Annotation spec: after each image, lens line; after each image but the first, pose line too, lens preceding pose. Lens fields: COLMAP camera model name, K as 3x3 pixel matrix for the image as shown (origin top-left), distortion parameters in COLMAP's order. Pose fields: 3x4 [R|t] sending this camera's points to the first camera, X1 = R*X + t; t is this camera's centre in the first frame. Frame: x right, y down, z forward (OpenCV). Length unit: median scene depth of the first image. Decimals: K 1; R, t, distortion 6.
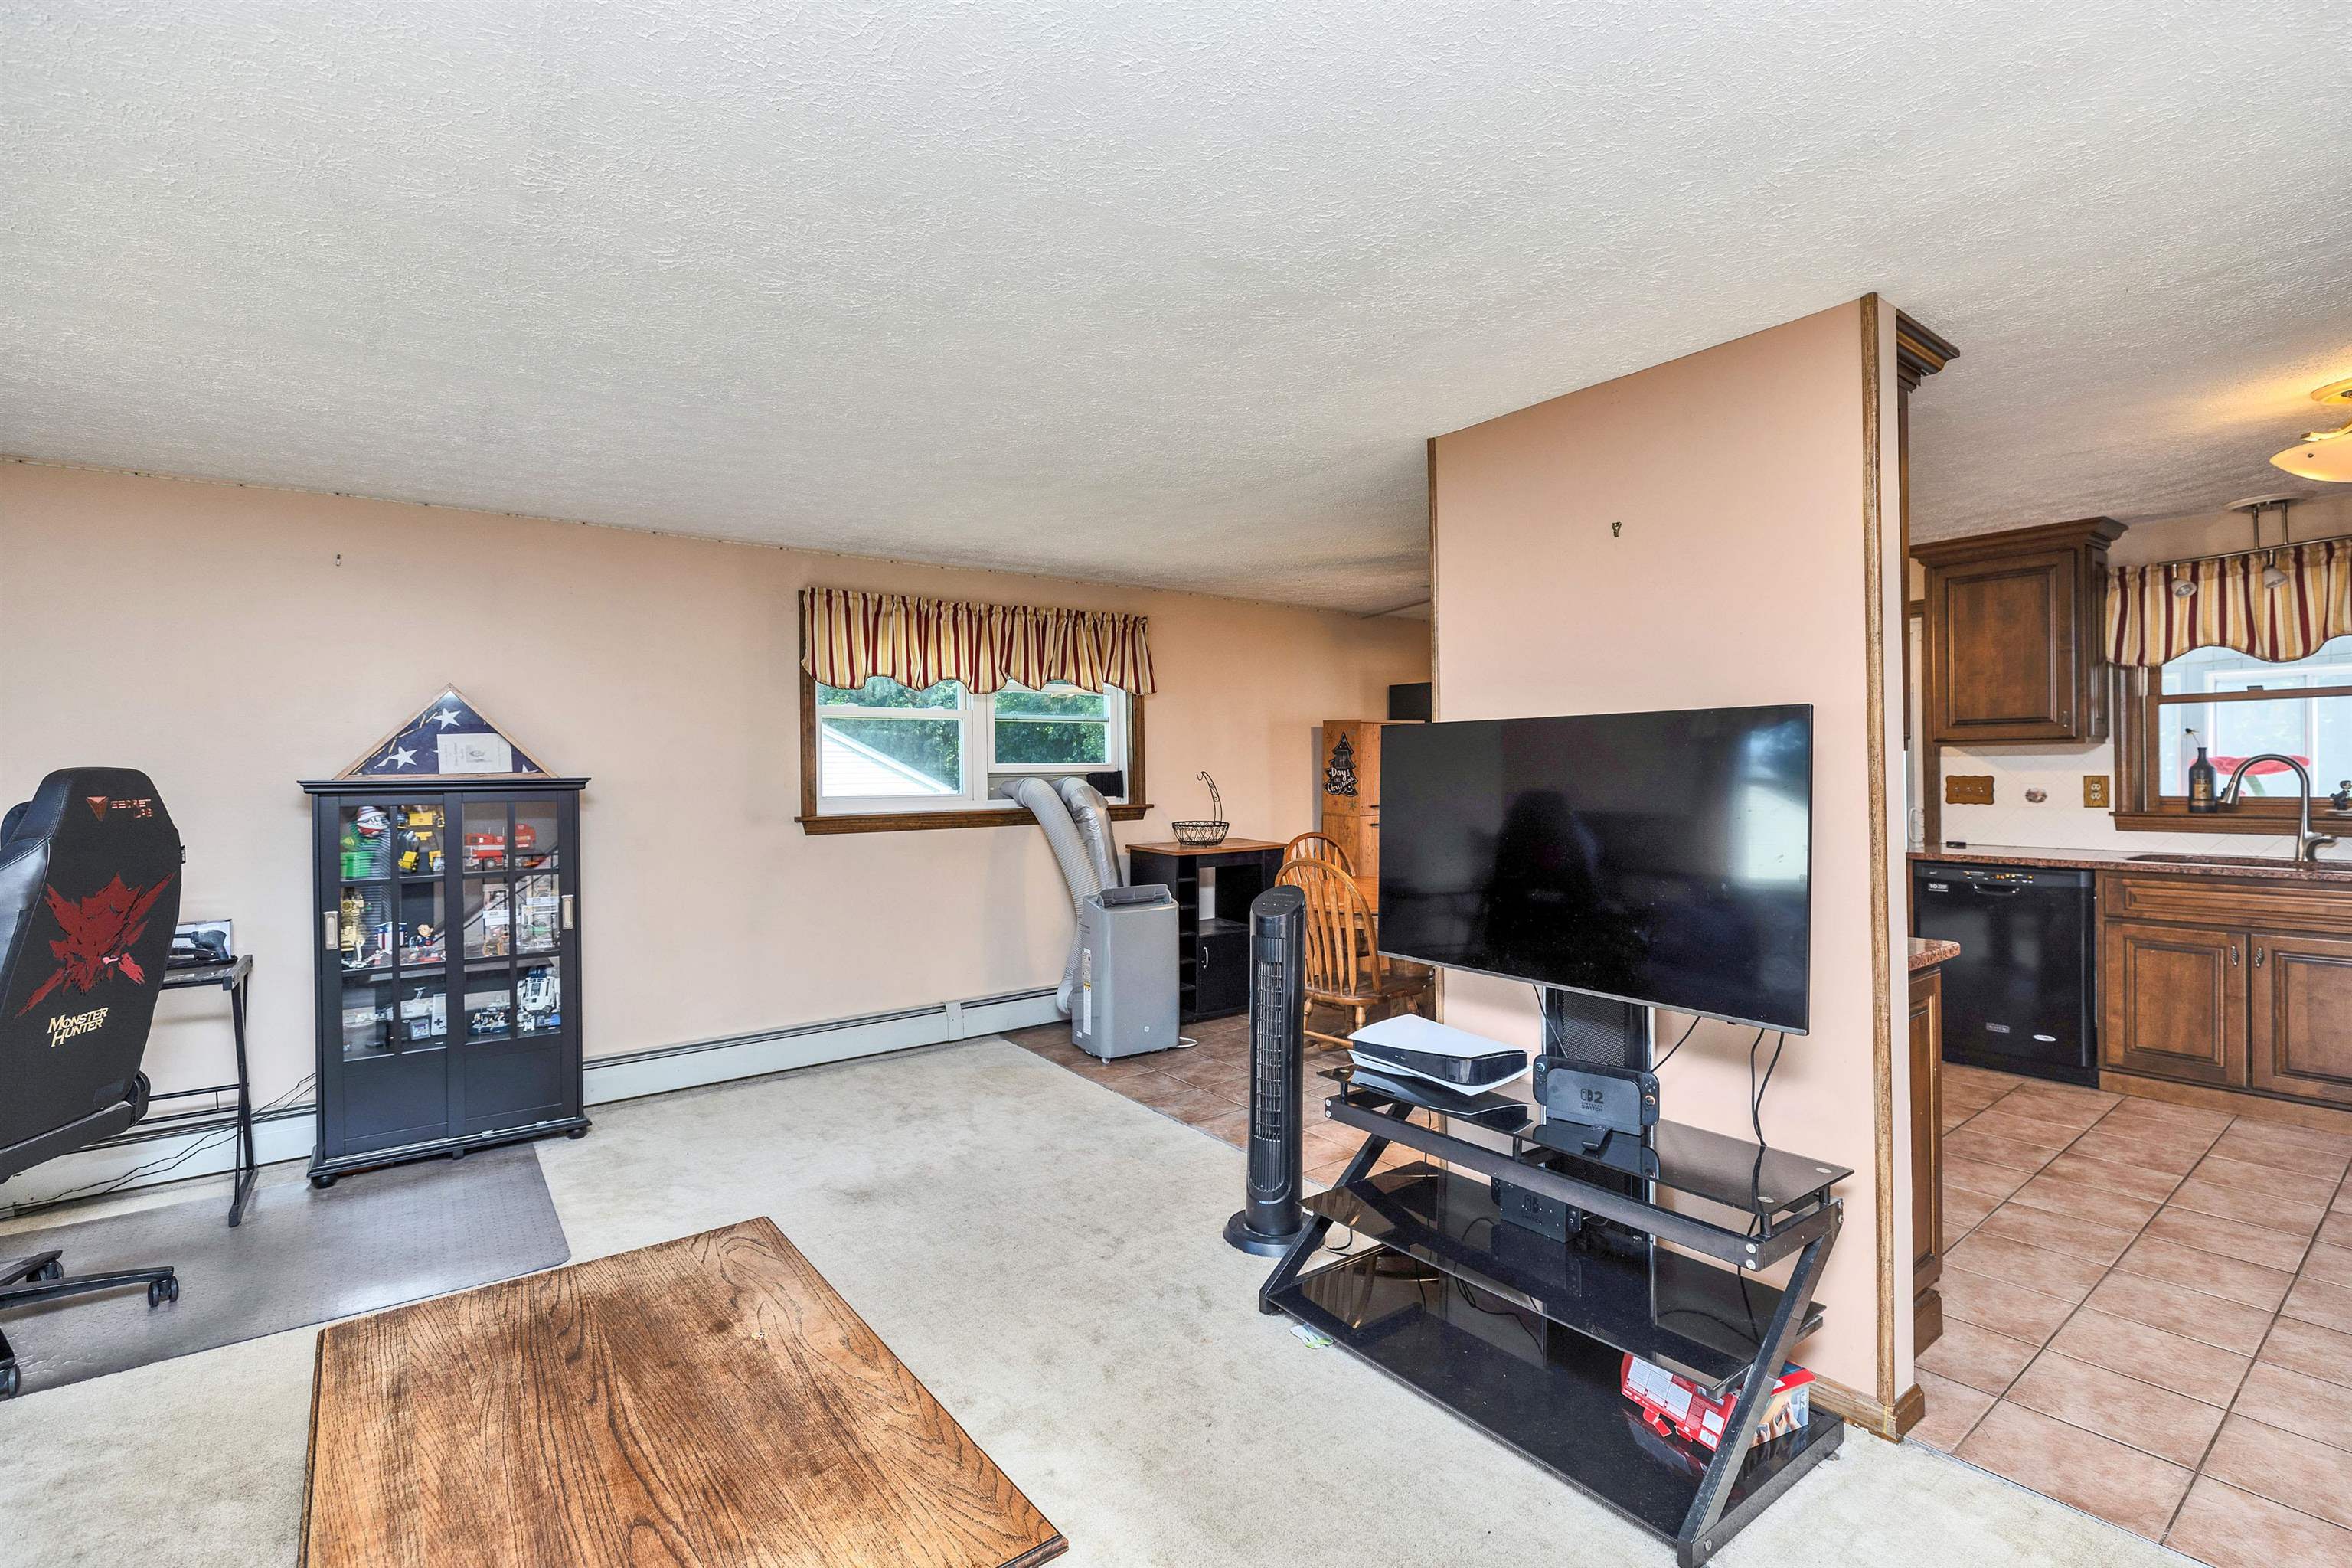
lens RADIAL K [[1053.4, 0, 1176.0], [0, 1053.4, 773.9], [0, 0, 1]] dist [0.007906, -0.001925]
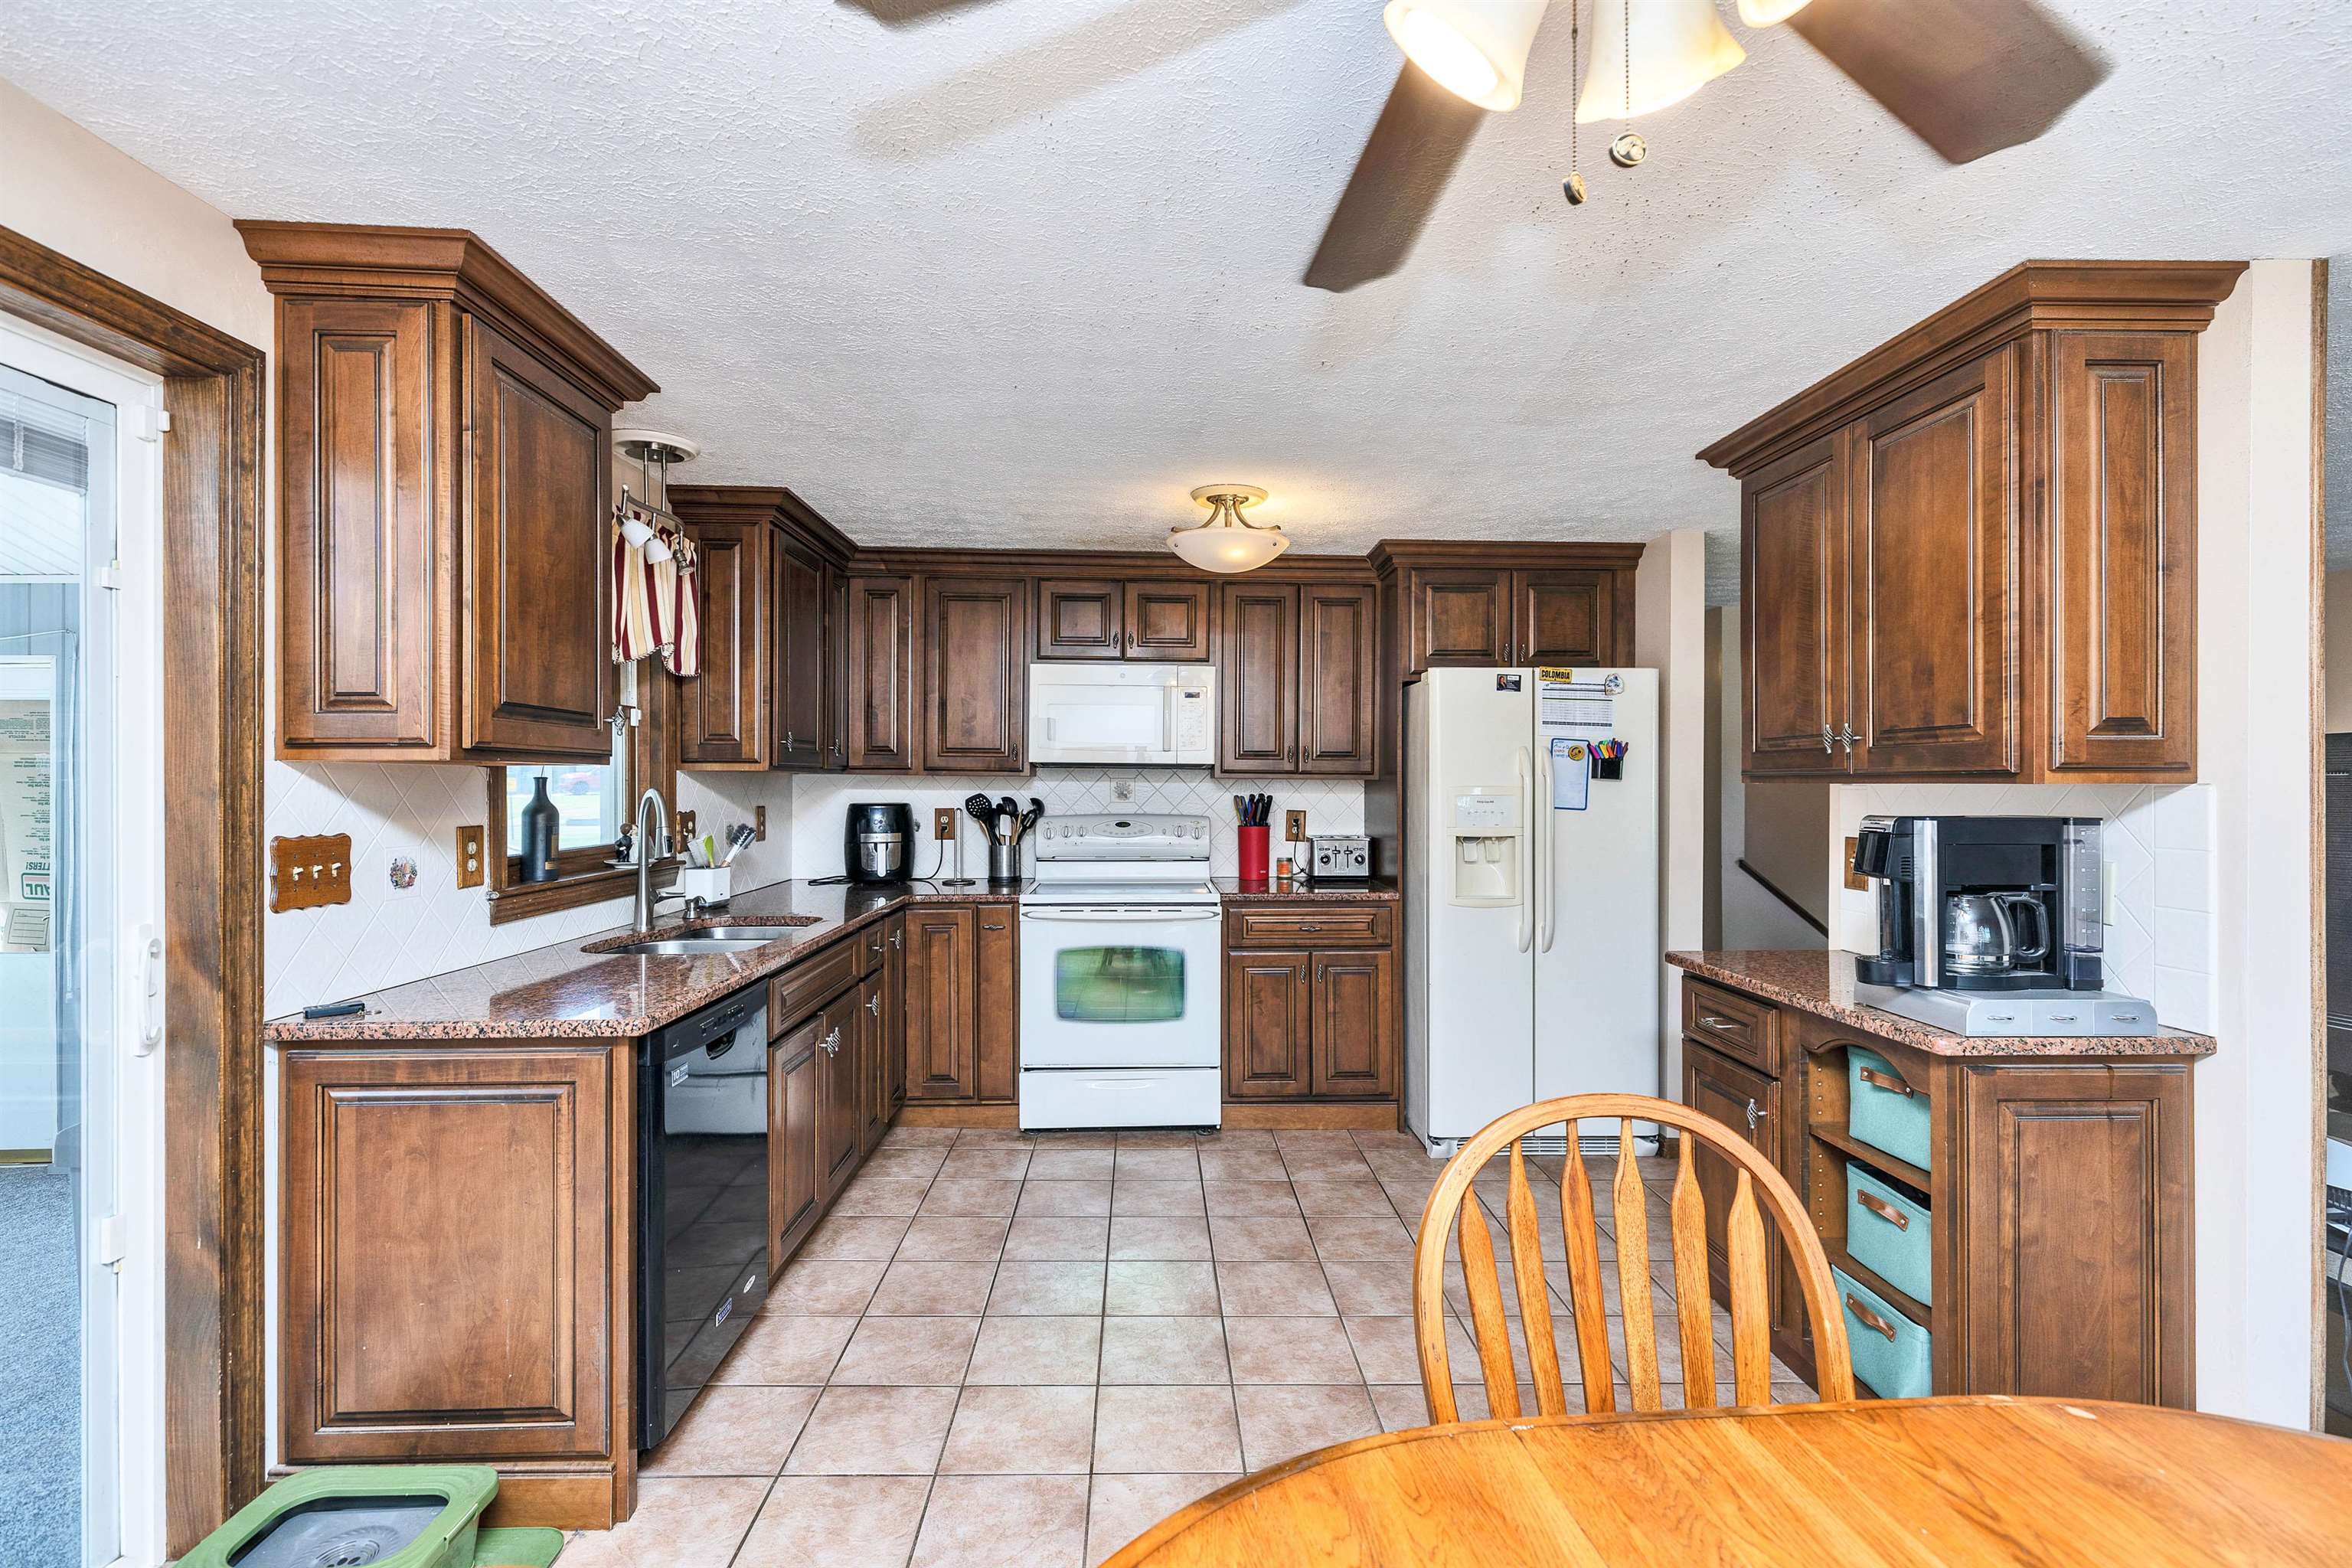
lens RADIAL K [[1053.4, 0, 1176.1], [0, 1053.4, 780.8], [0, 0, 1]] dist [0.007906, -0.001925]
pose [[-0.813040, 0.011489, 0.582094, 0.296470], [0.010083, 0.999933, -0.005652, -0.015733], [-0.582120, 0.001273, -0.813102, 1.315009]]
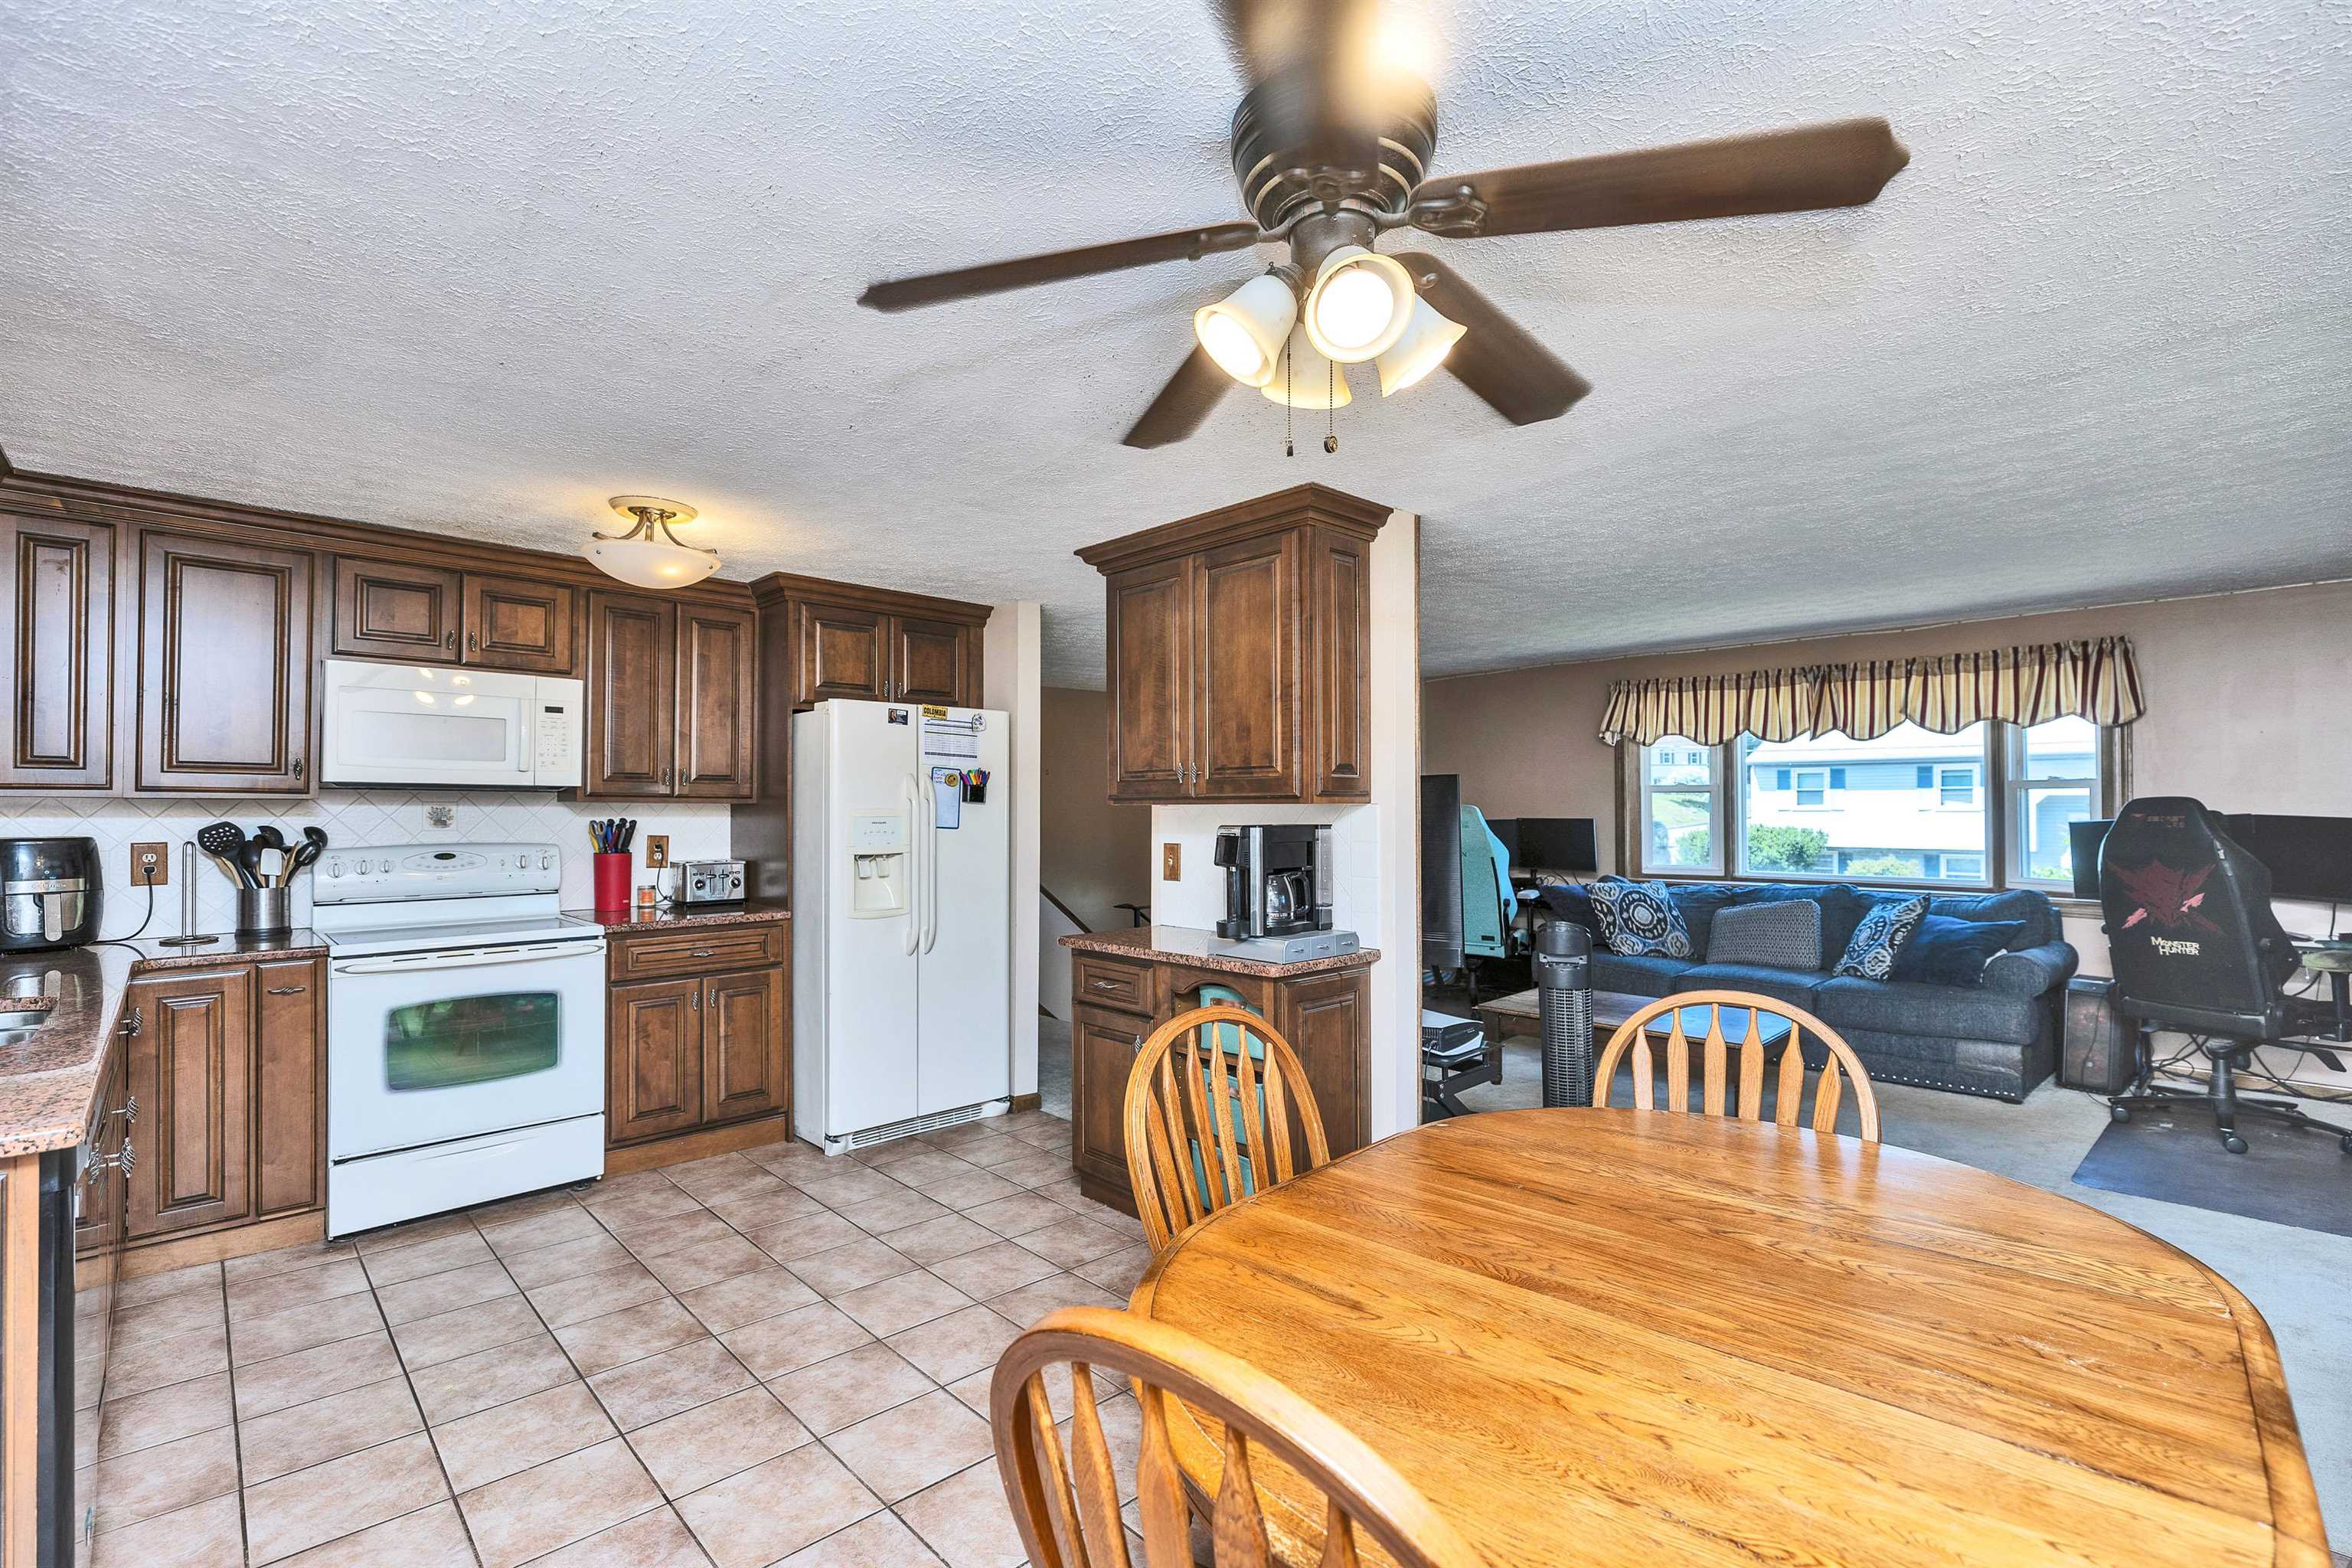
lens RADIAL K [[1053.4, 0, 1167.5], [0, 1053.4, 796.6], [0, 0, 1]] dist [0.007906, -0.001925]
pose [[-0.994485, 0.013316, -0.104030, 0.433674], [0.014071, 0.999880, -0.006521, -0.014798], [0.103931, -0.007949, -0.994553, 1.446764]]
